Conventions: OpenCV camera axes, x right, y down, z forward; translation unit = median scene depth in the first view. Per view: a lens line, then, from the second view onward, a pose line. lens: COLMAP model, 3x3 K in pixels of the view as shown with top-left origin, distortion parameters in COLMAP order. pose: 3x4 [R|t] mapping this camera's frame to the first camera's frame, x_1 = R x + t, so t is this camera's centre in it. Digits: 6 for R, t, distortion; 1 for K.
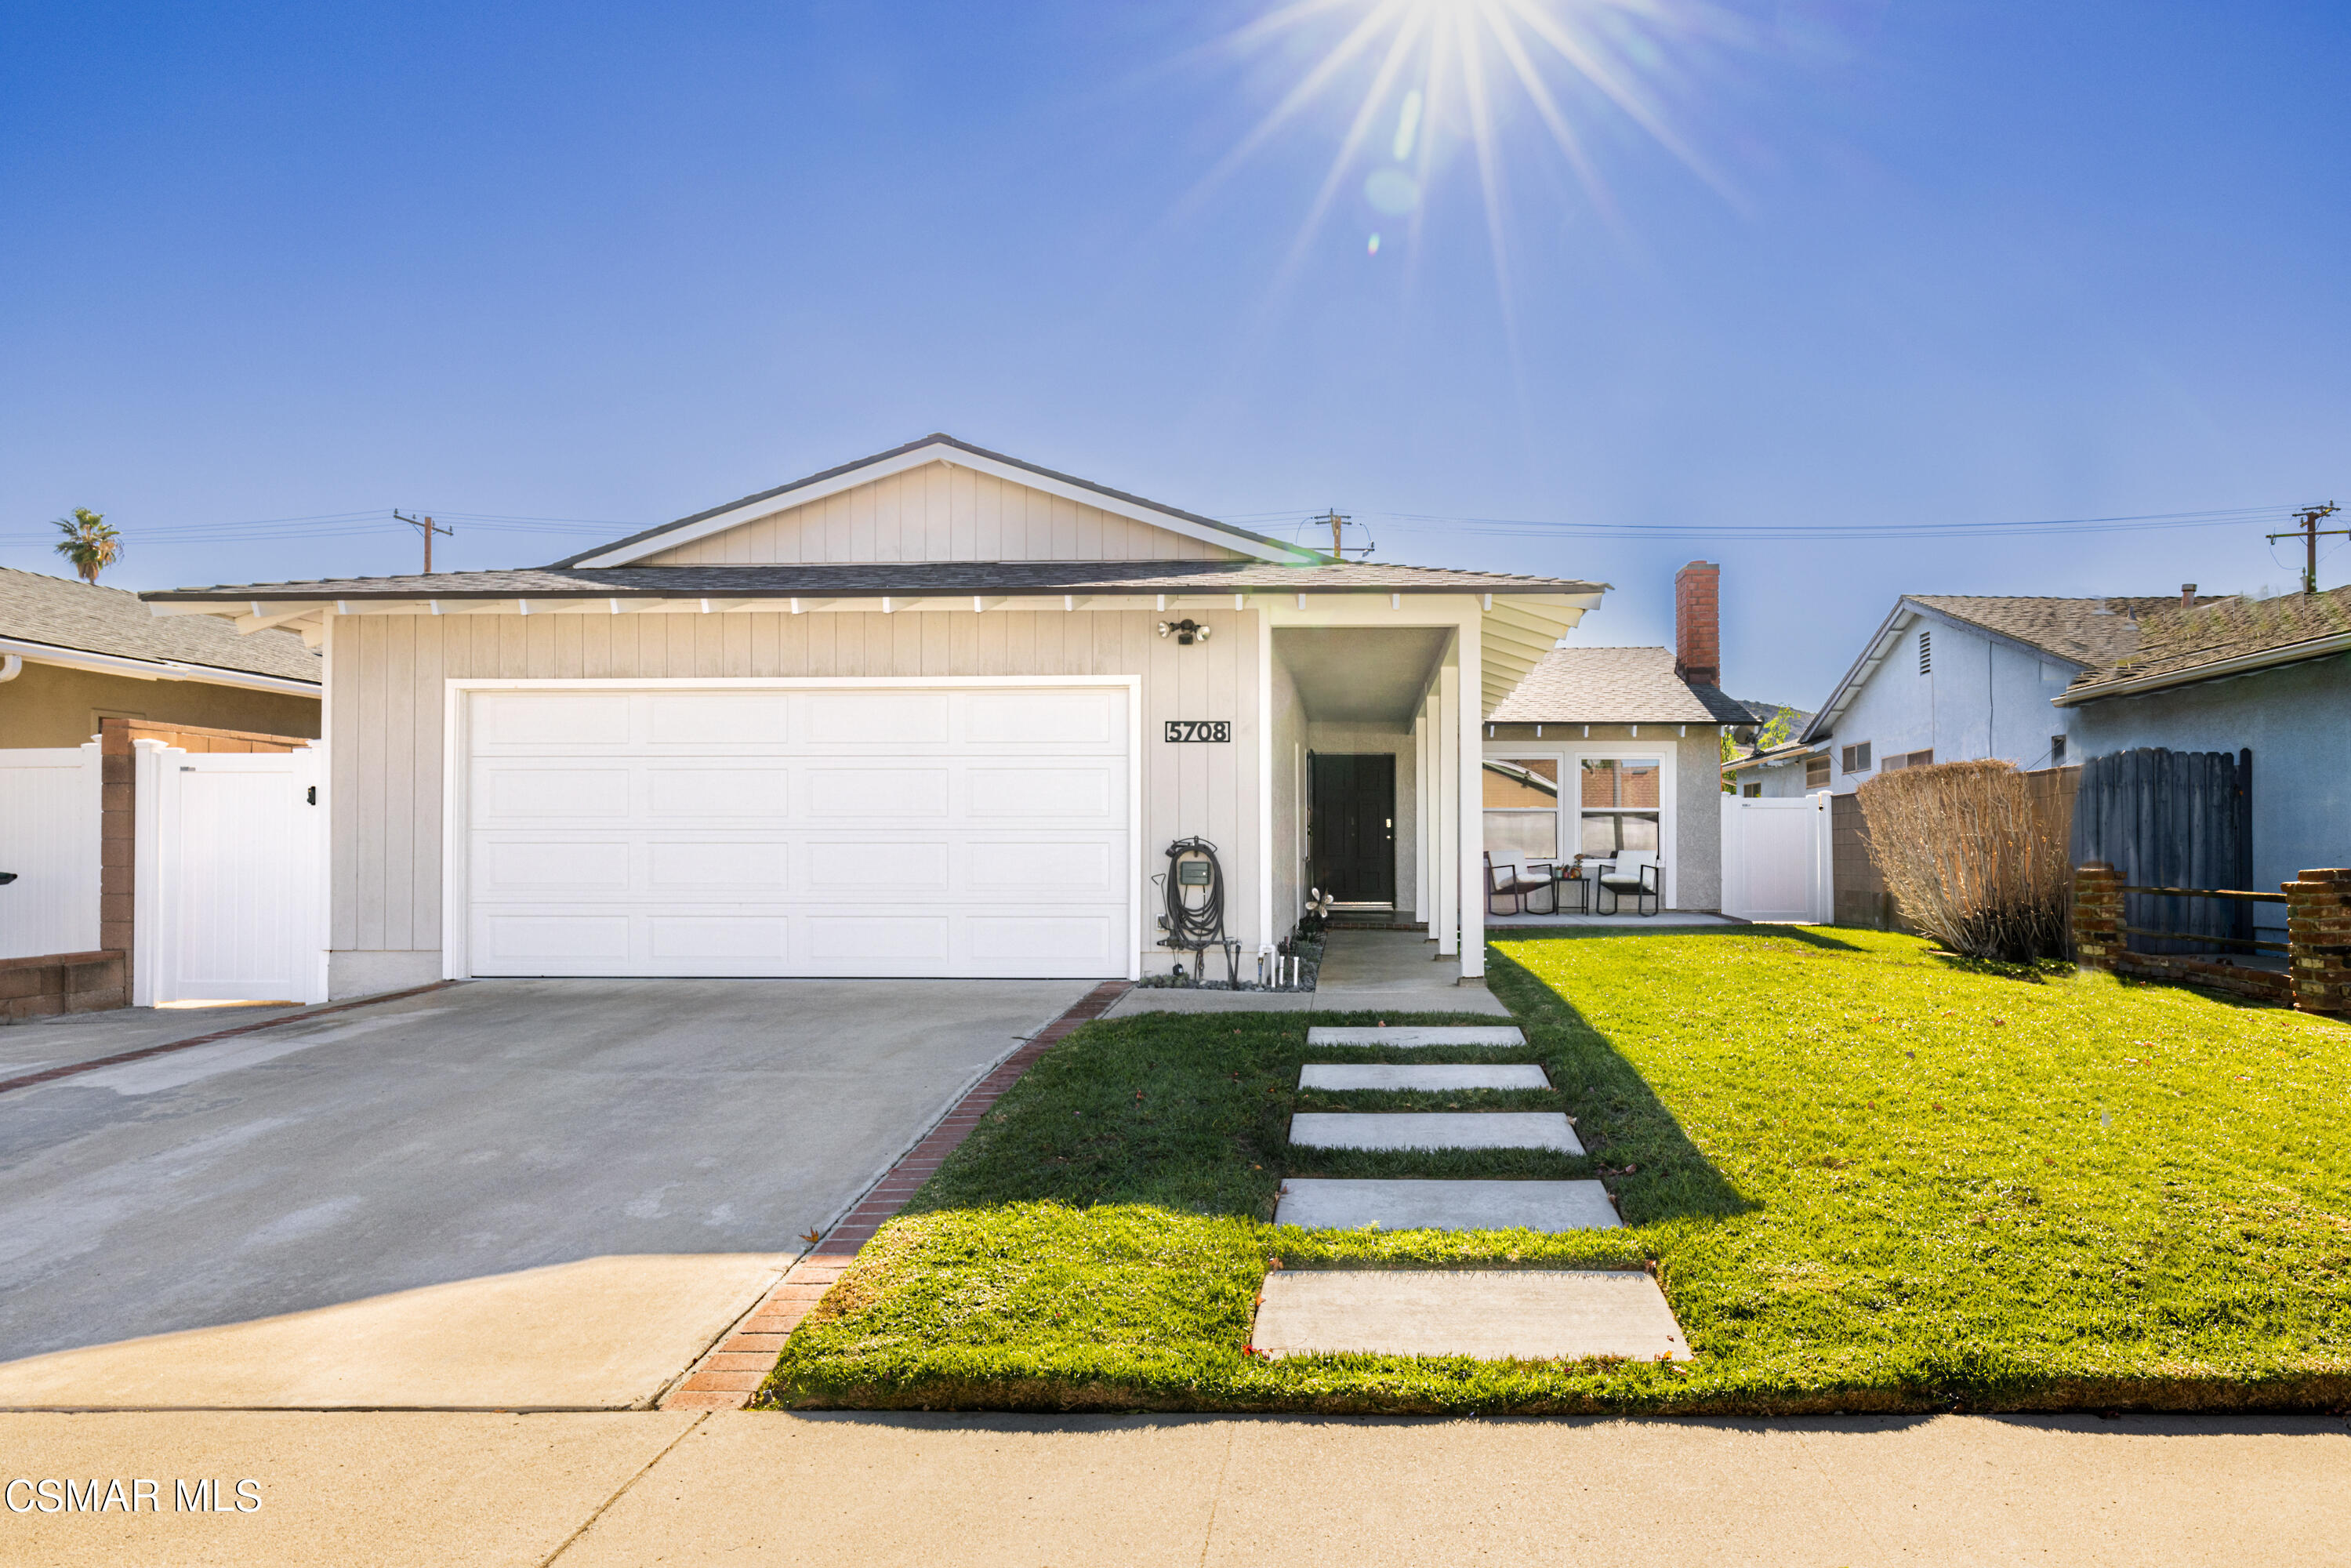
lens RADIAL K [[1369.8, 0, 1178.3], [0, 1369.8, 838.8], [0, 0, 1]] dist [-0.000697, 0.000380]
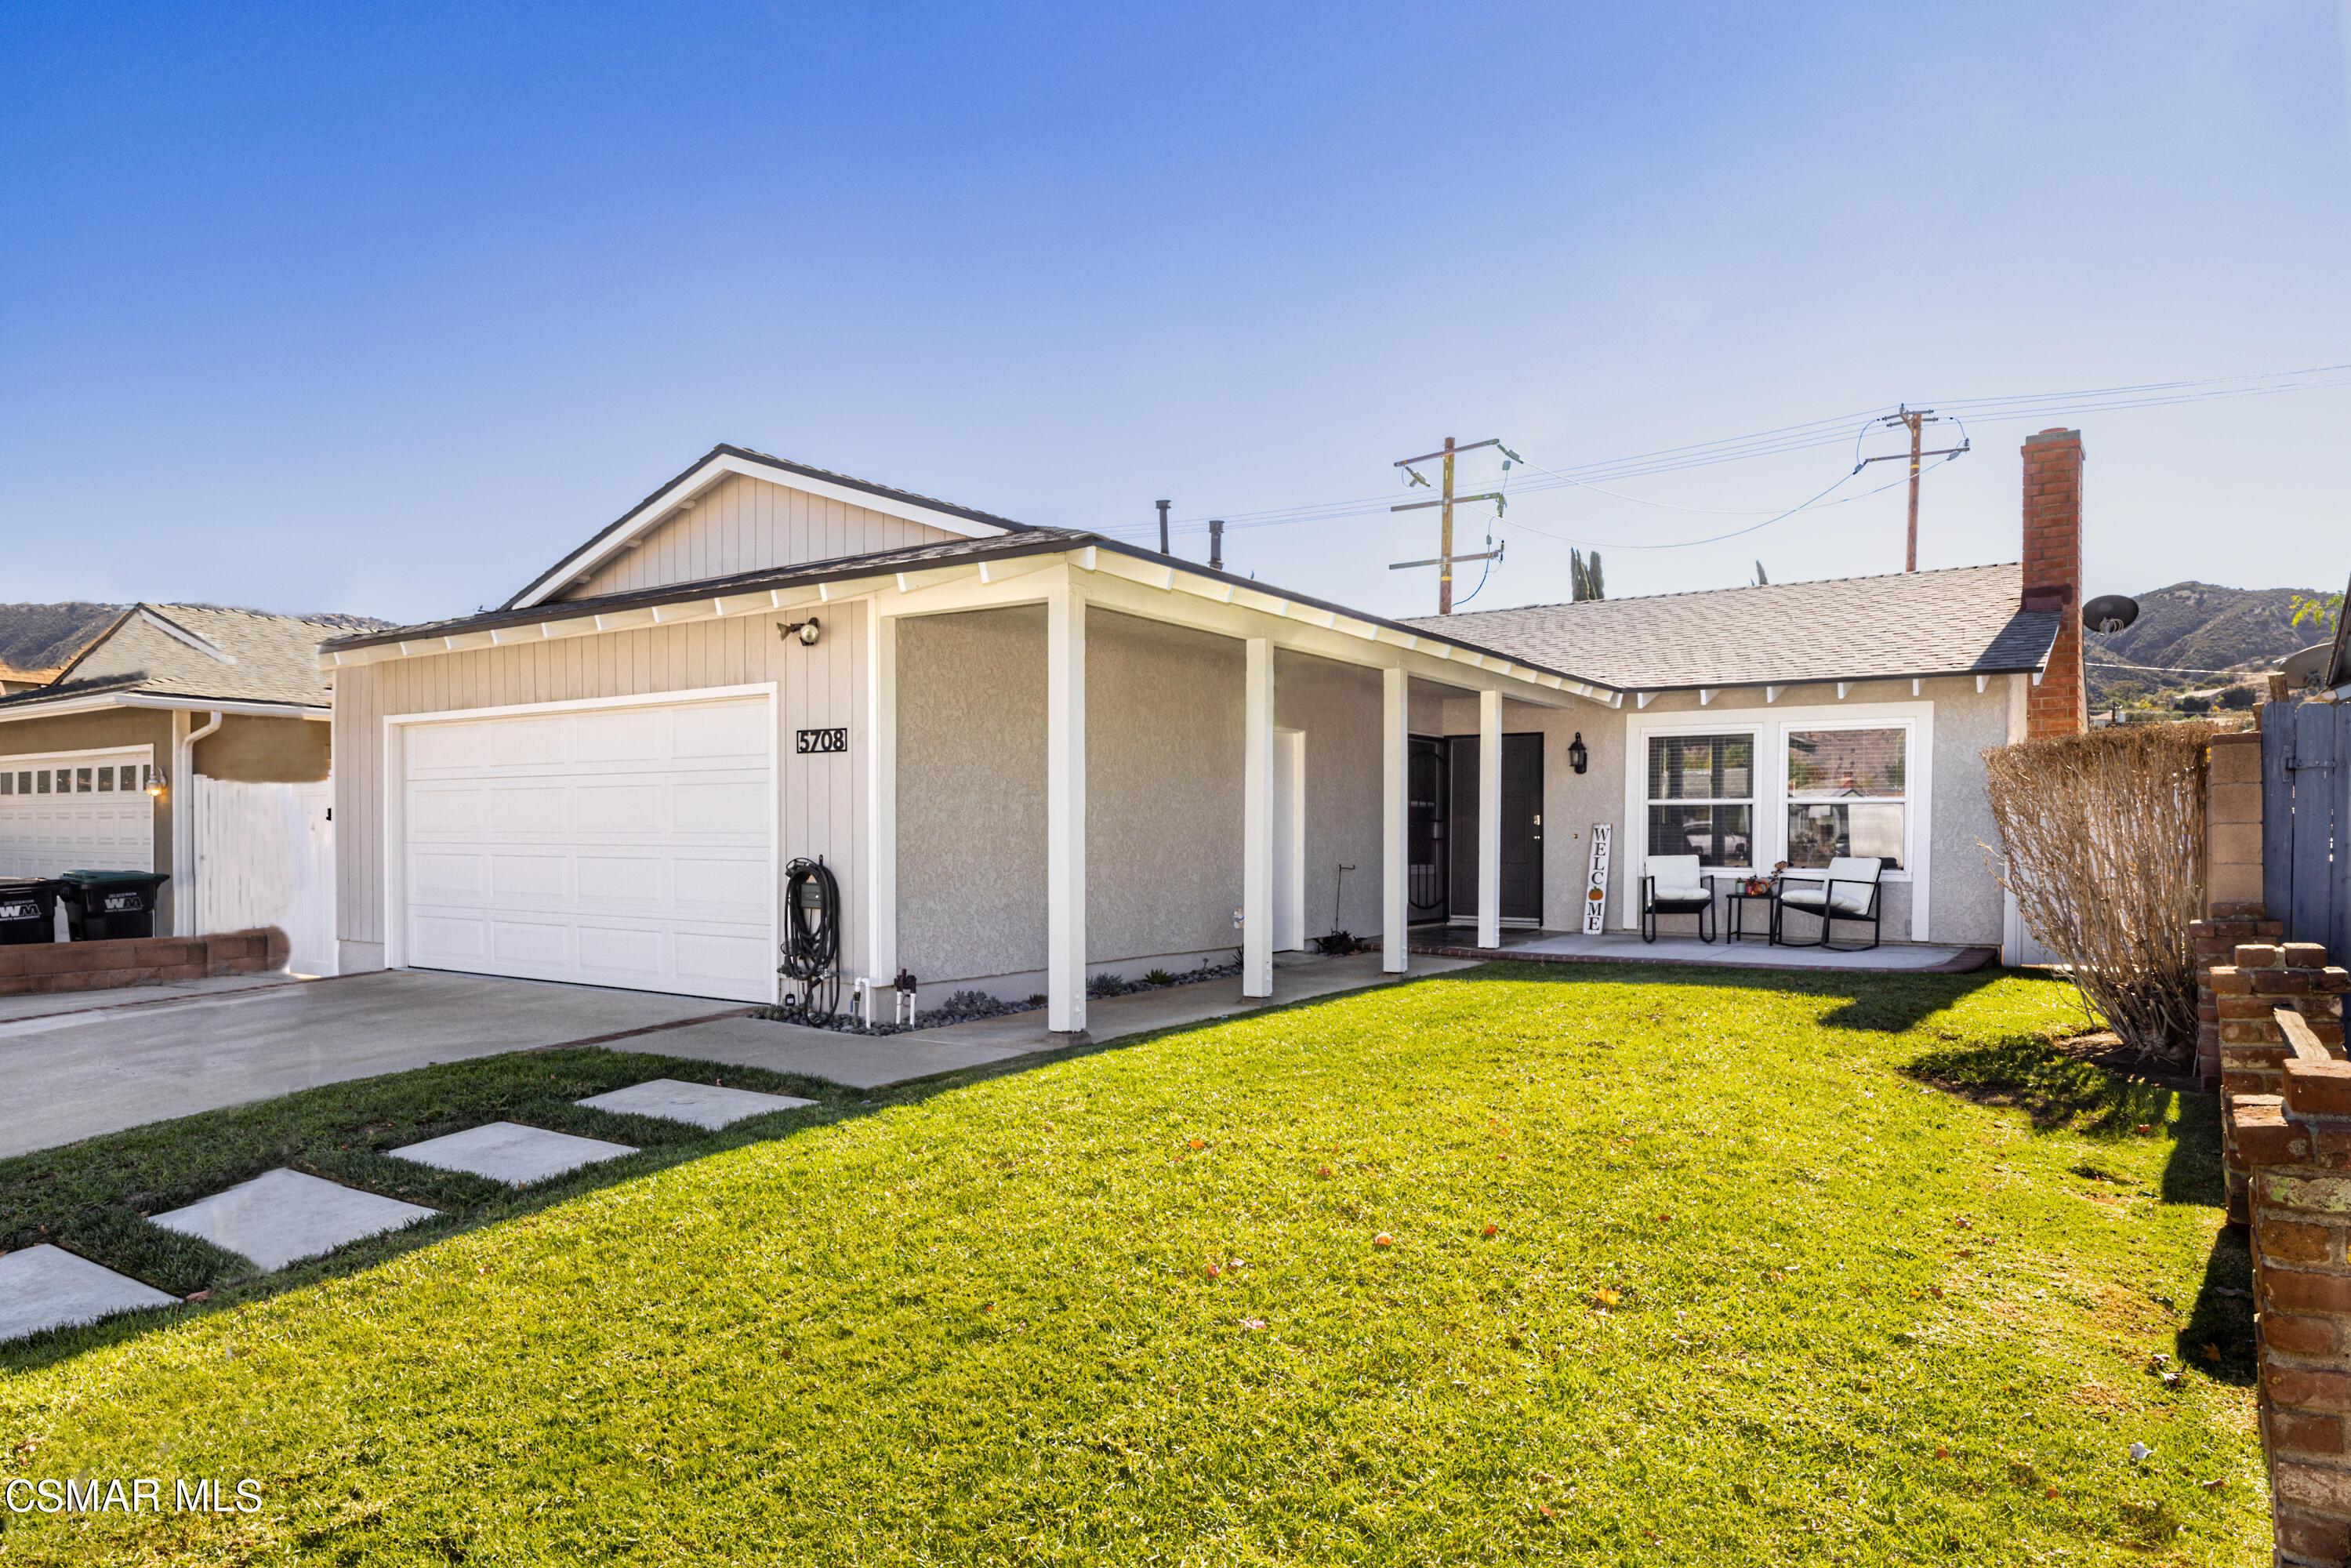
lens RADIAL K [[1395.4, 0, 1176.2], [0, 1395.4, 864.9], [0, 0, 1]] dist [-0.018173, -0.000317]
pose [[0.847927, 0.016122, -0.529868, 0.706746], [0.005184, 0.999238, 0.038698, -0.030271], [0.530088, -0.035560, 0.847197, 0.336522]]
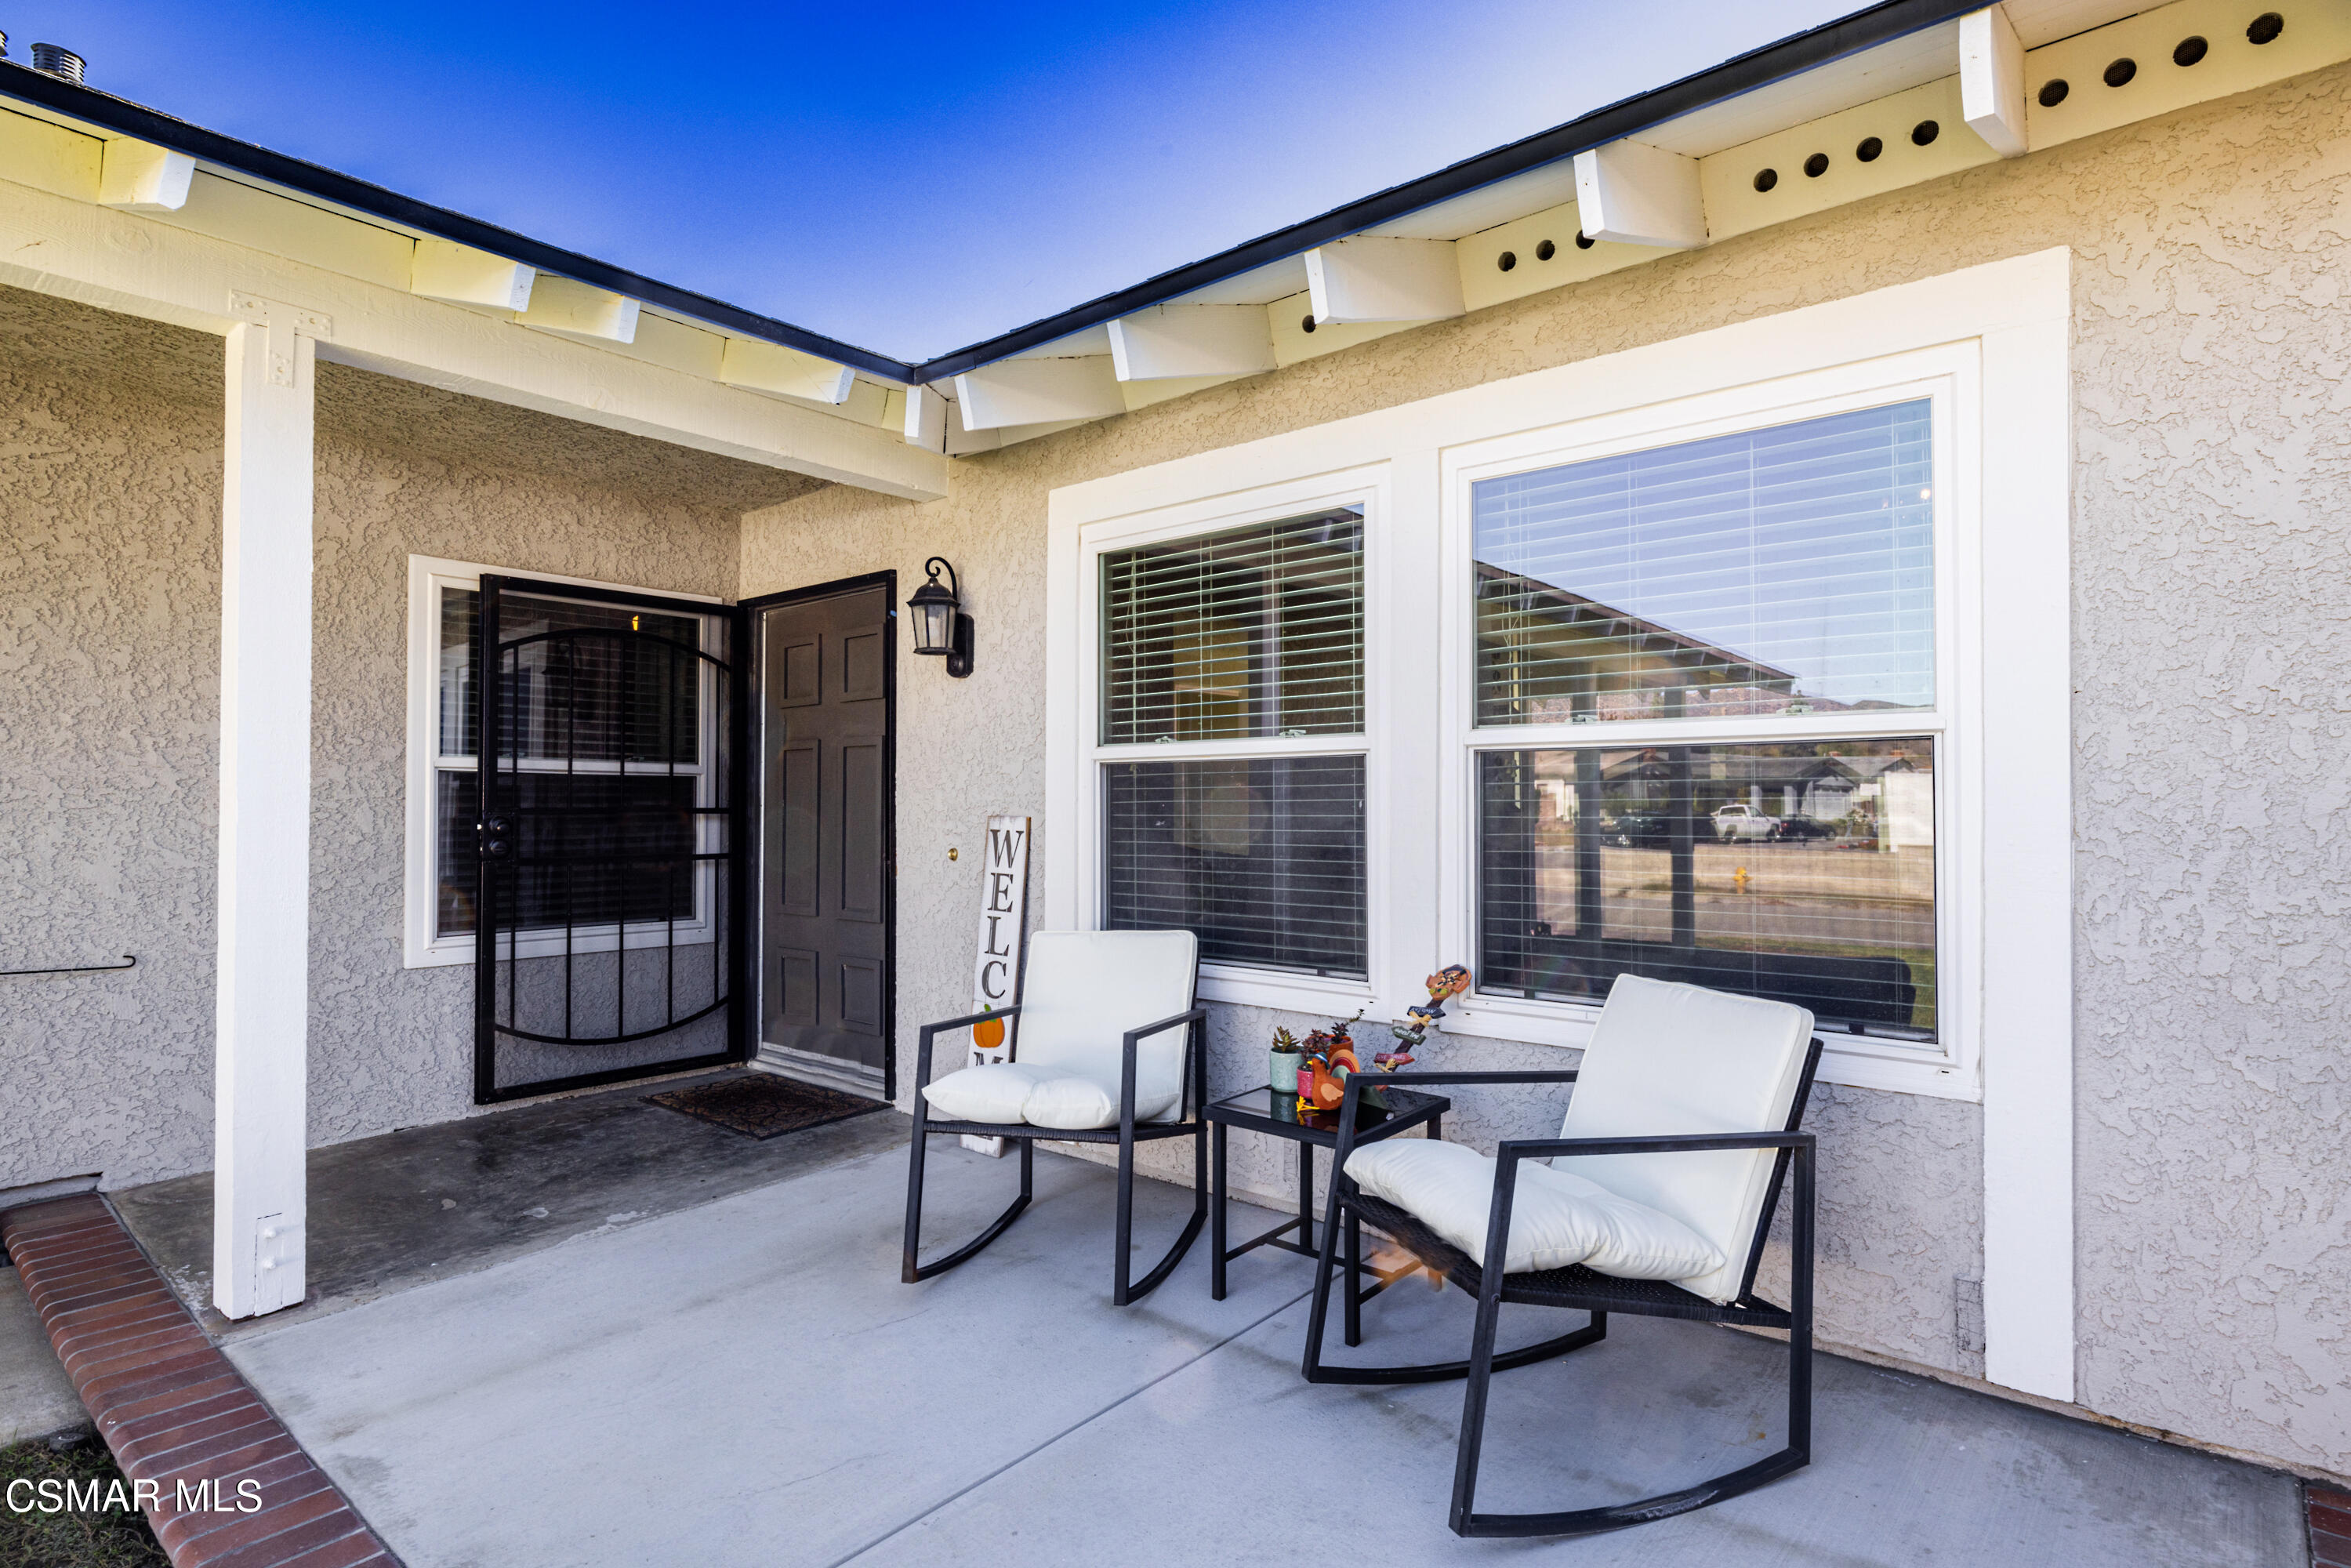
lens RADIAL K [[1181.5, 0, 1175.5], [0, 1181.5, 784.0], [0, 0, 1]] dist [-0.003819, -0.001064]
pose [[0.785816, -0.011236, -0.618359, 0.629491], [0.009203, 0.999937, -0.006474, -0.024884], [0.618393, -0.000603, 0.785869, 1.417371]]
